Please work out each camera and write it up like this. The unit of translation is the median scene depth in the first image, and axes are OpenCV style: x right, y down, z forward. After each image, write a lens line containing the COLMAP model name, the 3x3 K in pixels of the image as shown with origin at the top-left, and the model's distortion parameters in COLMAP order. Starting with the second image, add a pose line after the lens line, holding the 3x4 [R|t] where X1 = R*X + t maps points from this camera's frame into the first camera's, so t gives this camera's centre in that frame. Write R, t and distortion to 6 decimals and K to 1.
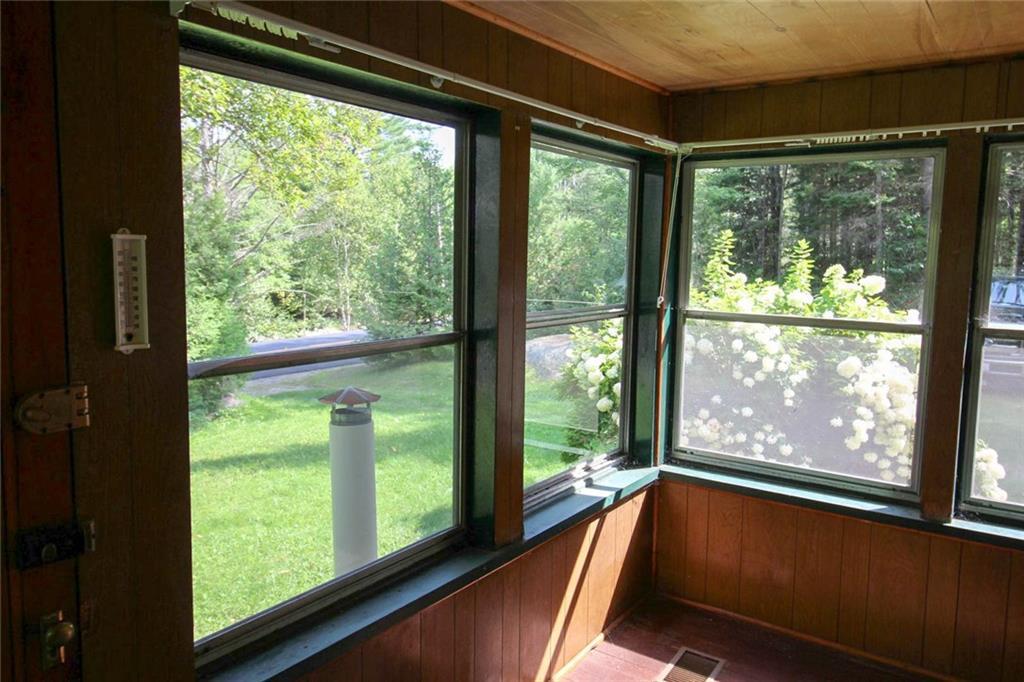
lens RADIAL K [[758.1, 0, 512.0], [0, 758.1, 341.0], [0, 0, 1]] dist [0.015684, -0.001707]
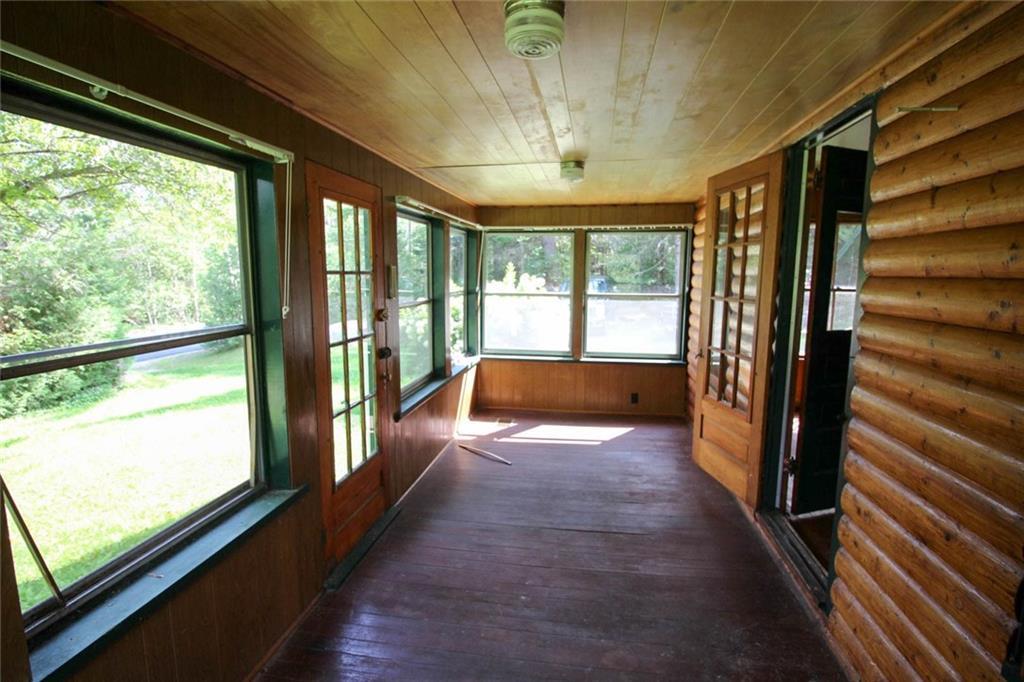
lens RADIAL K [[495.7, 0, 512.0], [0, 495.7, 341.0], [0, 0, 1]] dist [-0.005110, -0.001042]
pose [[0.904992, -0.070724, 0.419509, -0.389008], [0.058254, 0.997398, 0.042481, 0.055255], [-0.421422, -0.014007, 0.906757, -0.518663]]
